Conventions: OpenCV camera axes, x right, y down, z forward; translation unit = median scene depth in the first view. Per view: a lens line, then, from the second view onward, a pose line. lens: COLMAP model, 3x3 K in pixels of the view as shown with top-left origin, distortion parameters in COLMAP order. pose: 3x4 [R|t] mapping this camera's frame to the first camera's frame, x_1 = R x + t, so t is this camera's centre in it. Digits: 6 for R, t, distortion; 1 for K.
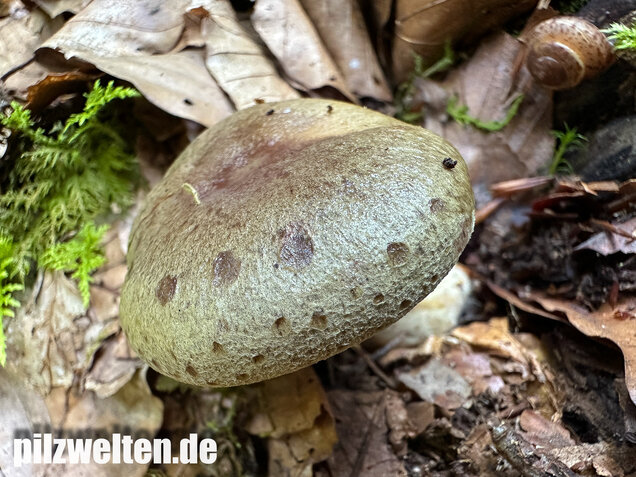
lens RADIAL K [[496.8, 0, 307.4], [0, 496.8, 226.2], [0, 0, 1]] dist [-0.014002, 0.003566]
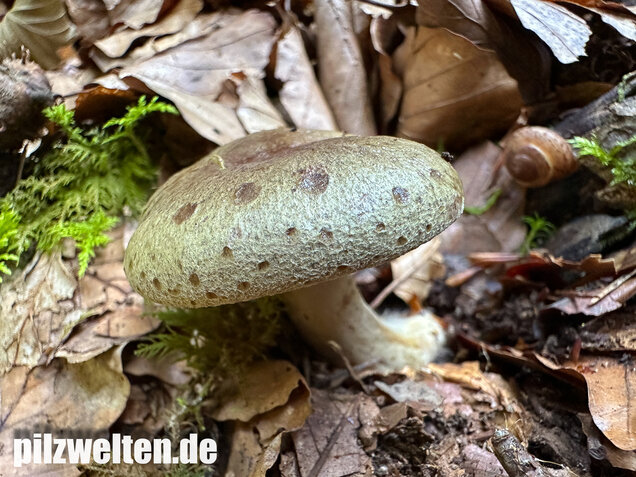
lens RADIAL K [[482.3, 0, 318.0], [0, 482.3, 238.5], [0, 0, 1]] dist [-0.008665, 0.000991]
pose [[0.983923, 0.172339, 0.046853, -0.023310], [-0.152913, 0.948467, -0.277538, 0.270100], [-0.092269, 0.265912, 0.959571, -0.016521]]
